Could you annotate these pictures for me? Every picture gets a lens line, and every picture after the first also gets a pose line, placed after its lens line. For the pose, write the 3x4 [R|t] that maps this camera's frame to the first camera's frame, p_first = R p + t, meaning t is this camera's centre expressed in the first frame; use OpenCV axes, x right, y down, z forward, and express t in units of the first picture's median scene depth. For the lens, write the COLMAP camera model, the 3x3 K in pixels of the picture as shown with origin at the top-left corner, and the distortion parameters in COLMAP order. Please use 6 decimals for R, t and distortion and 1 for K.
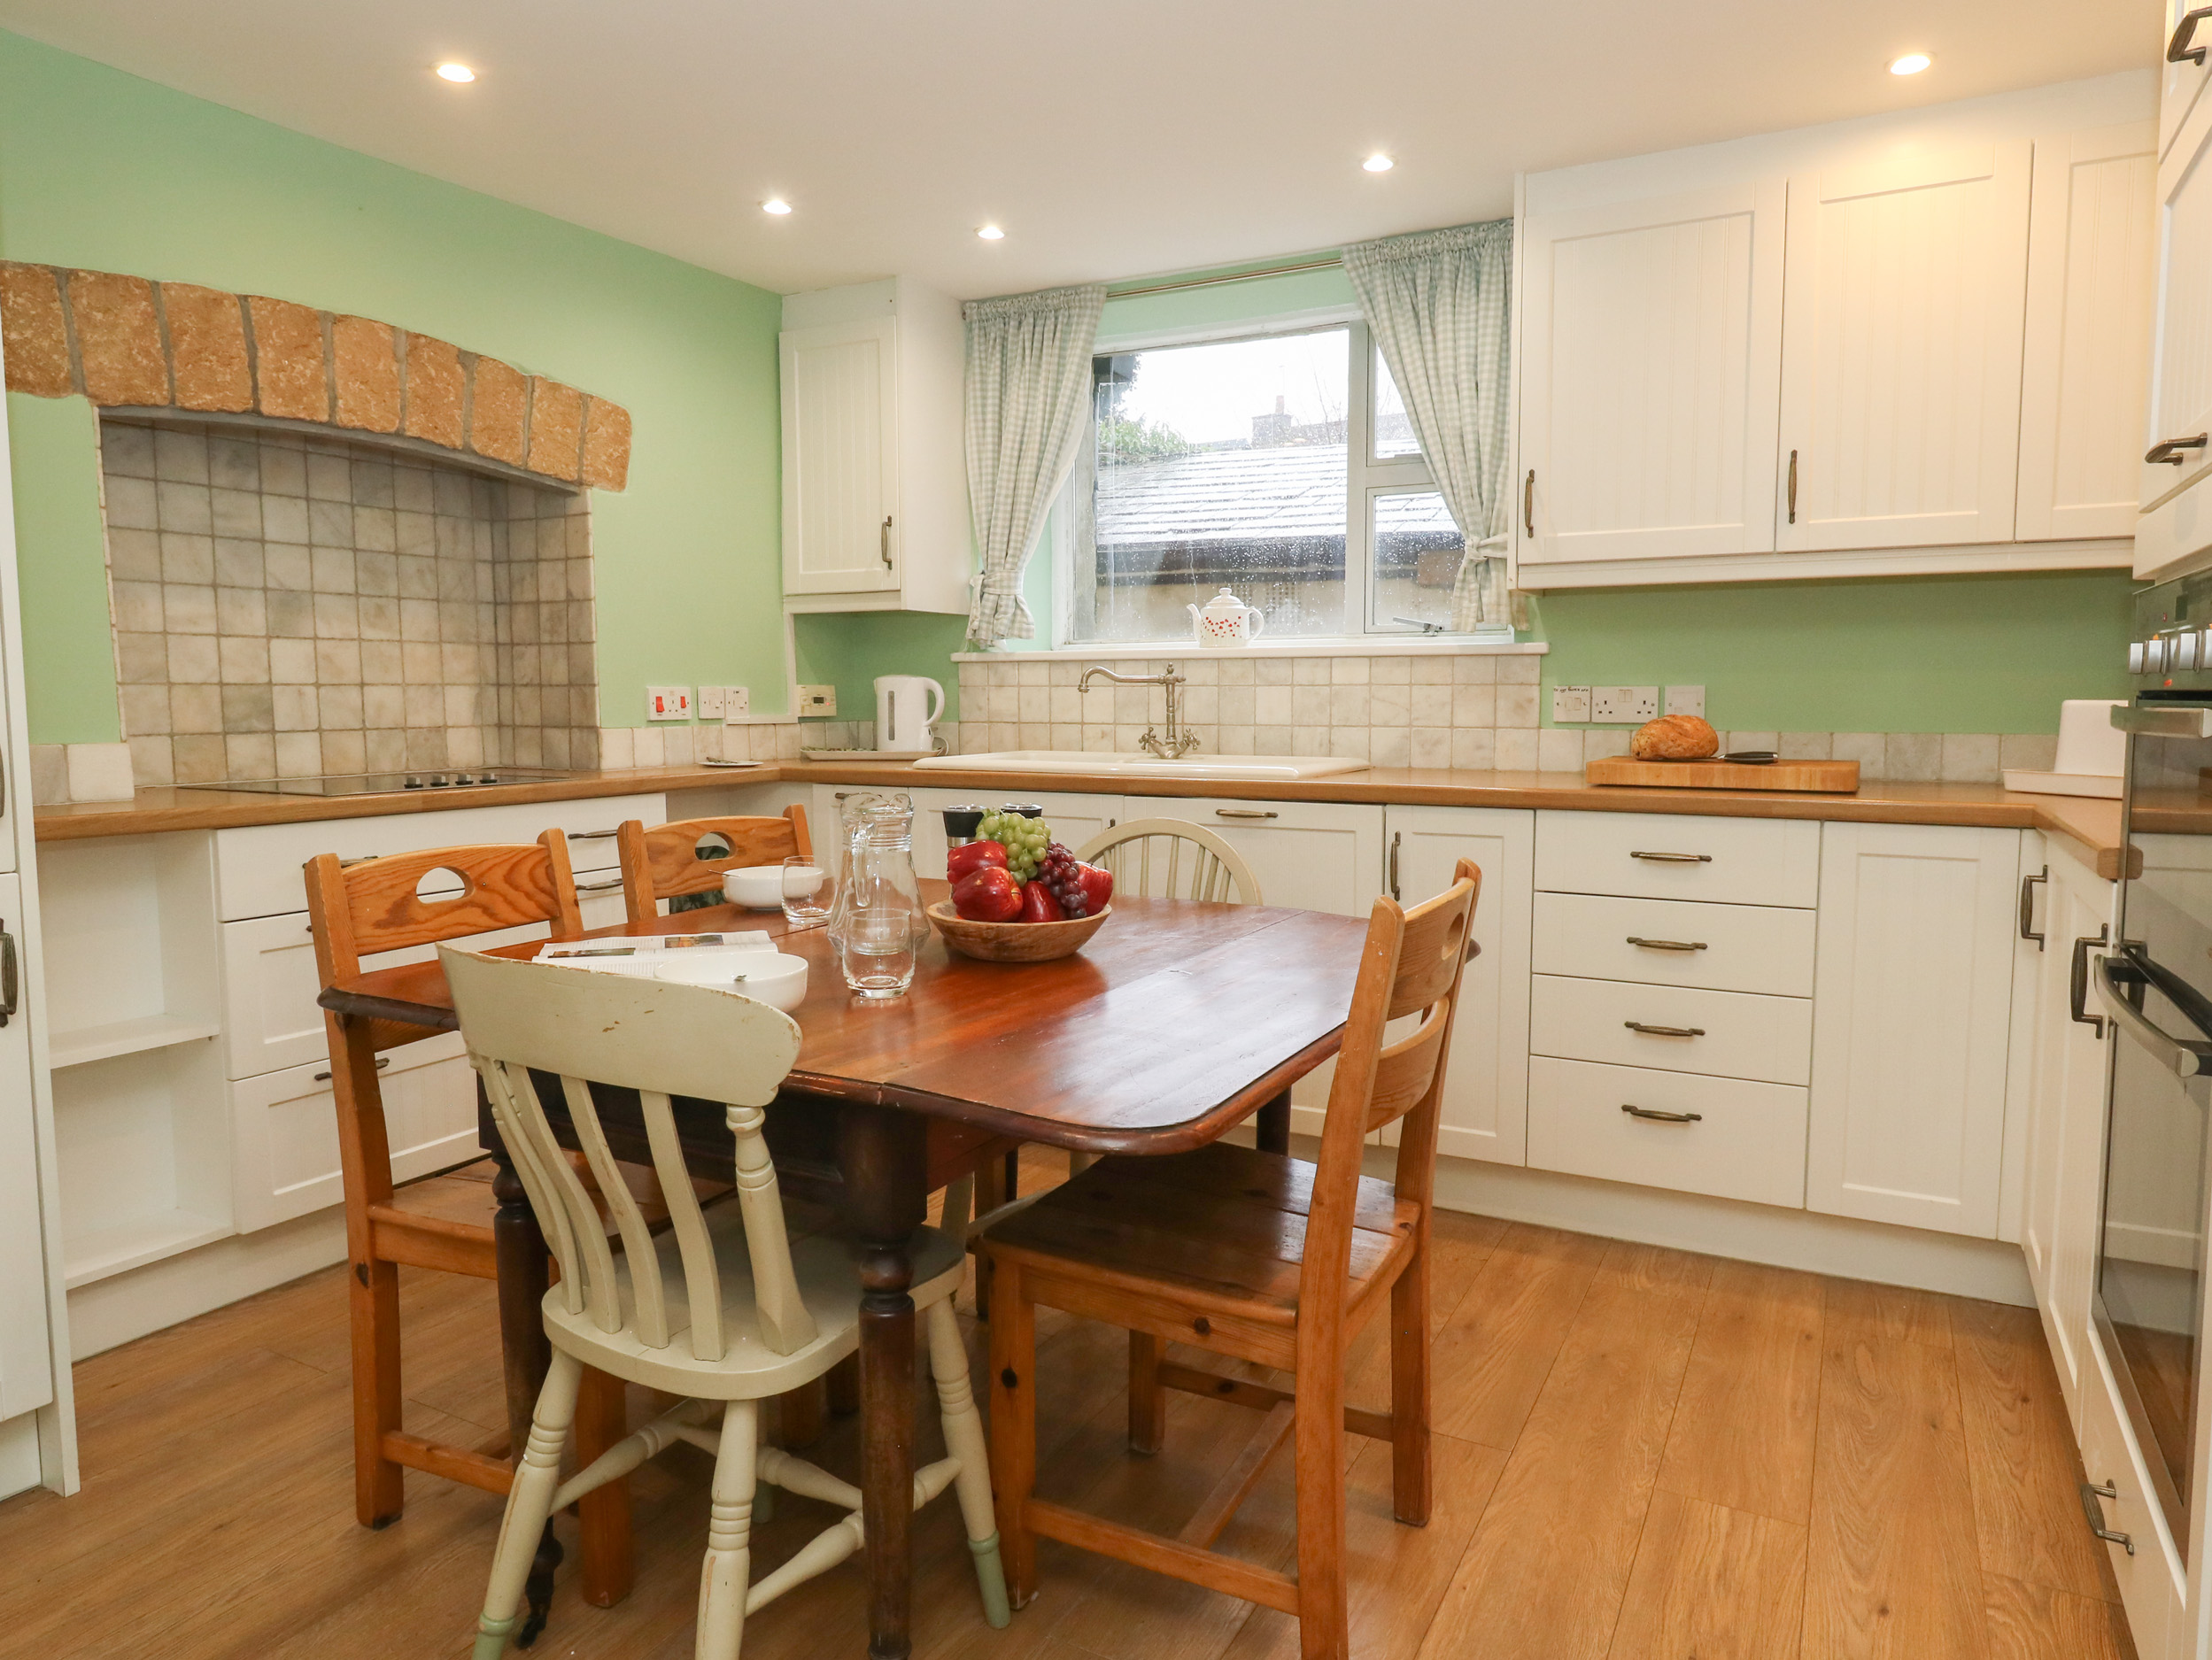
lens RADIAL K [[1377.4, 0, 1106.0], [0, 1377.4, 830.0], [0, 0, 1]] dist [0.017697, -0.002107]
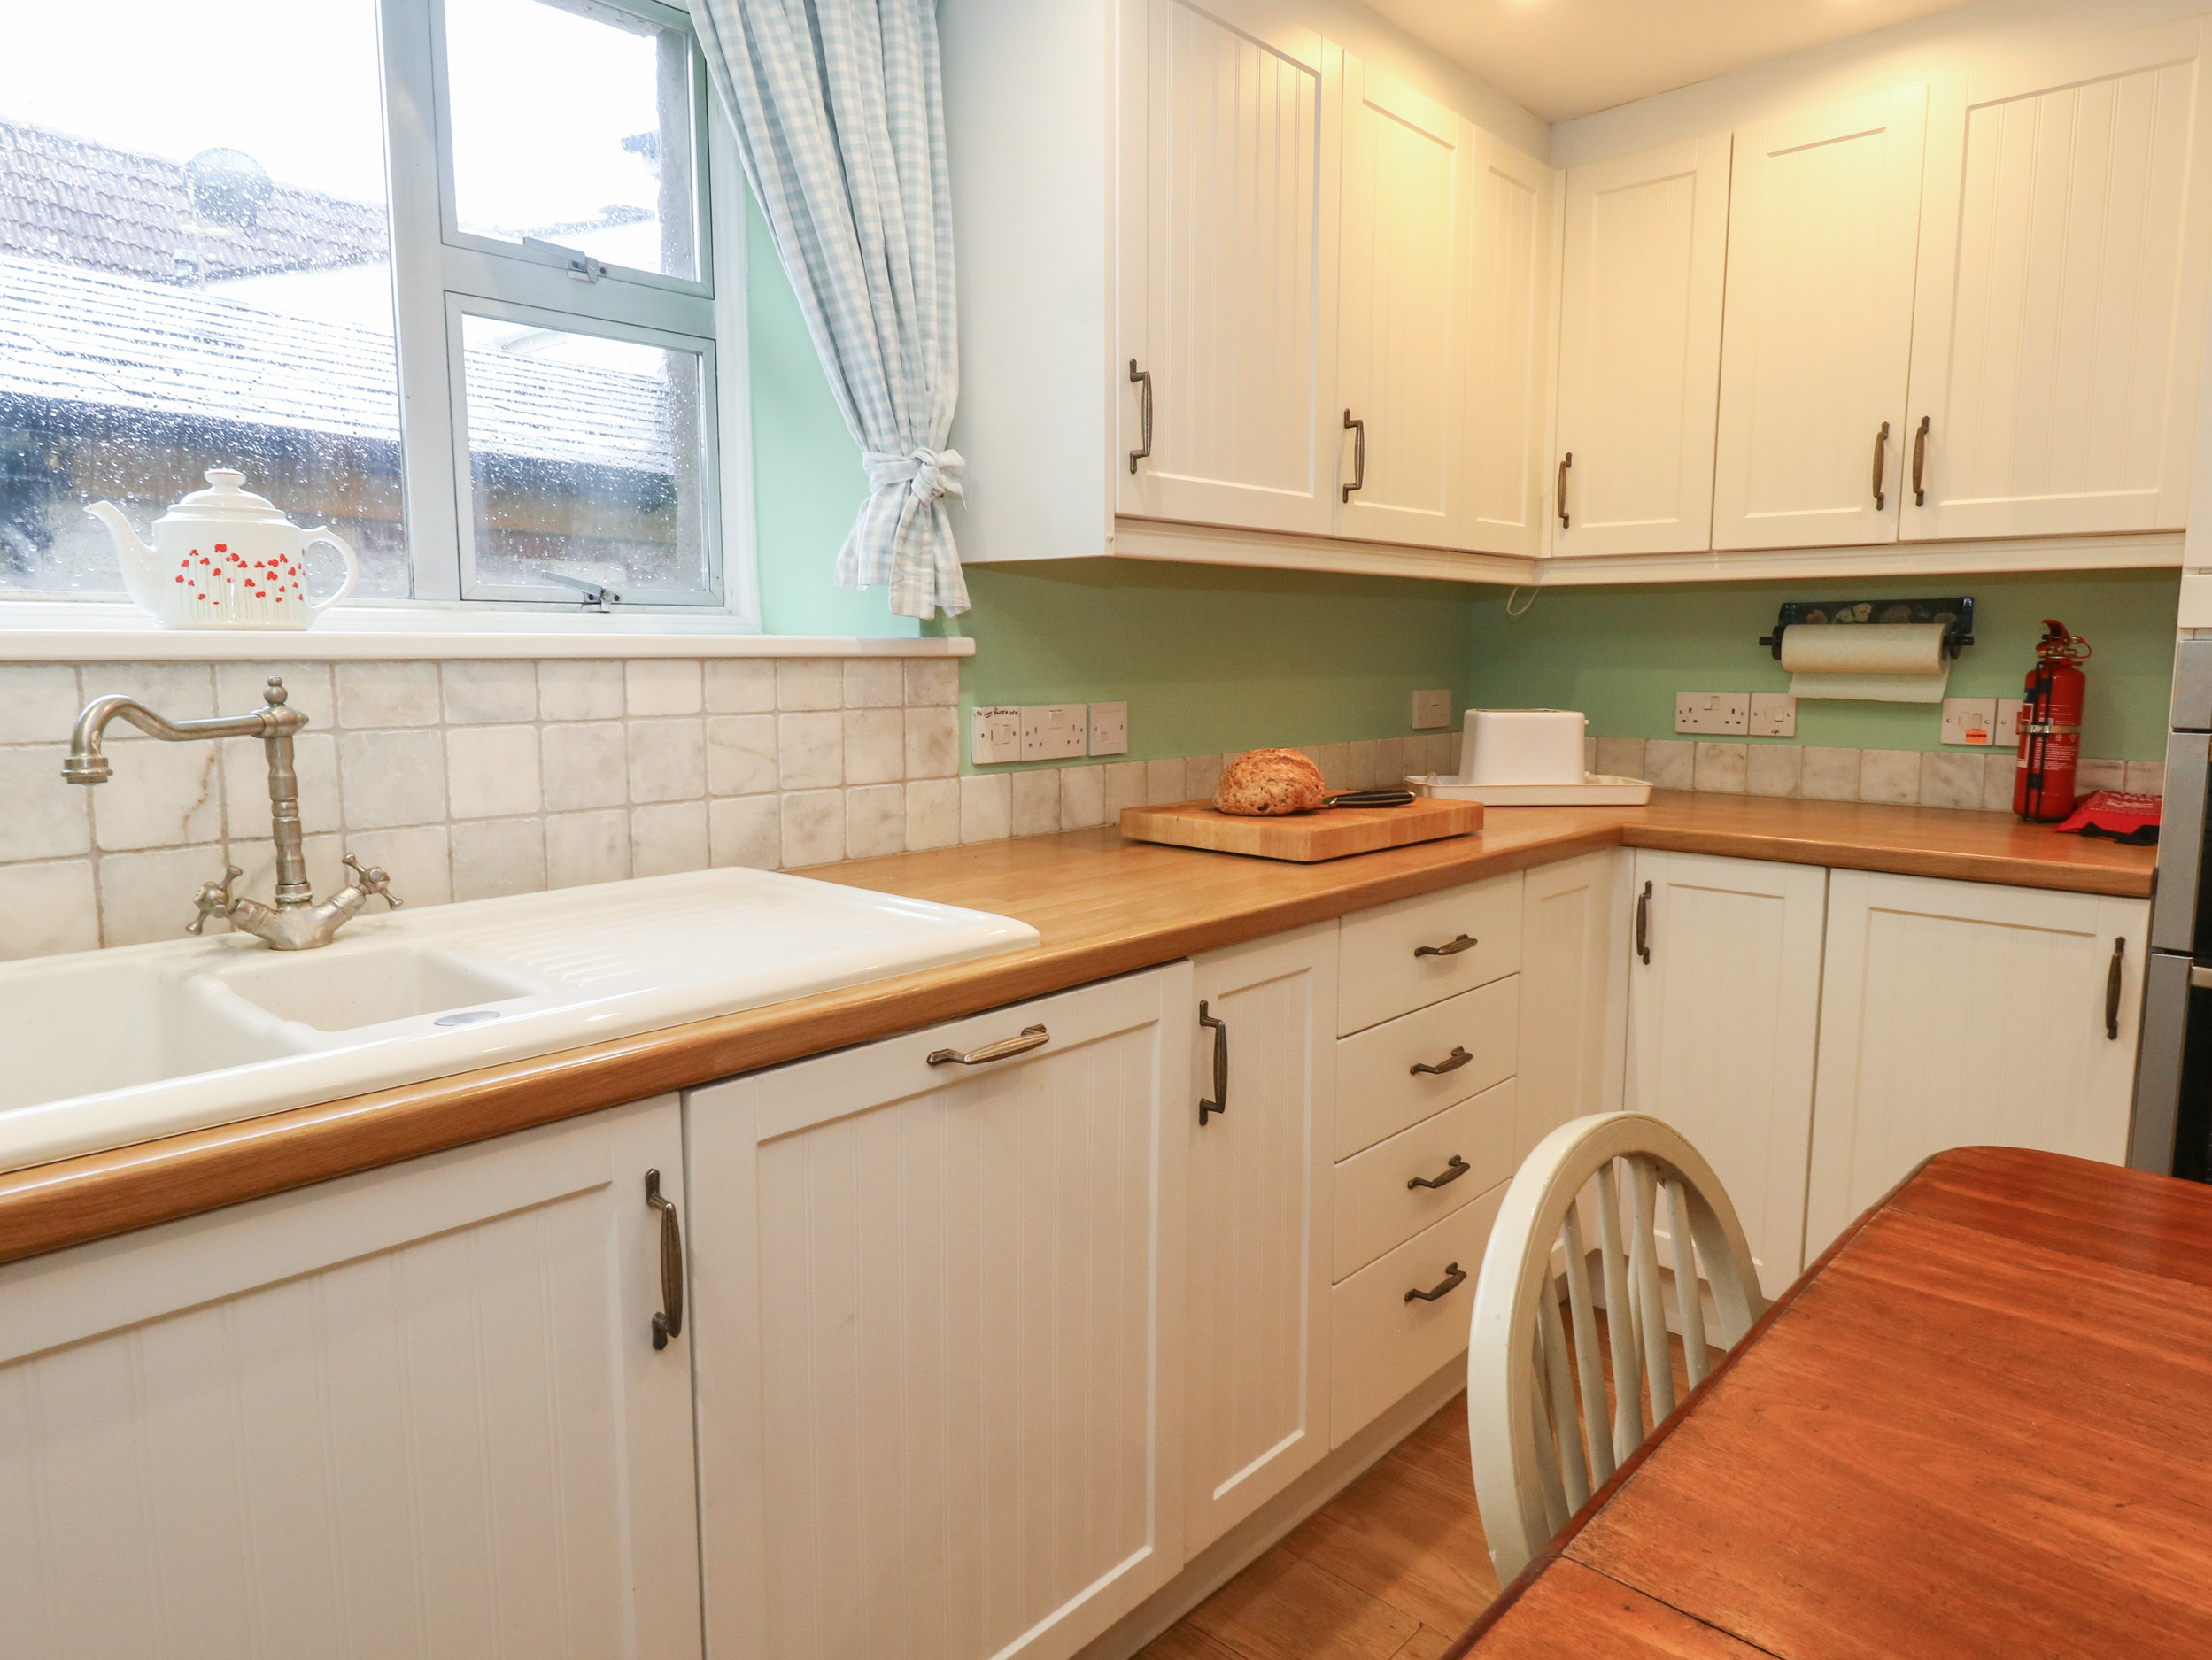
lens RADIAL K [[1377.4, 0, 1106.0], [0, 1377.4, 830.0], [0, 0, 1]] dist [0.017697, -0.002107]
pose [[0.238554, -0.127659, 0.962702, -0.257459], [0.097019, 0.989496, 0.107171, -0.104891], [-0.966271, 0.067835, 0.248434, 0.749961]]
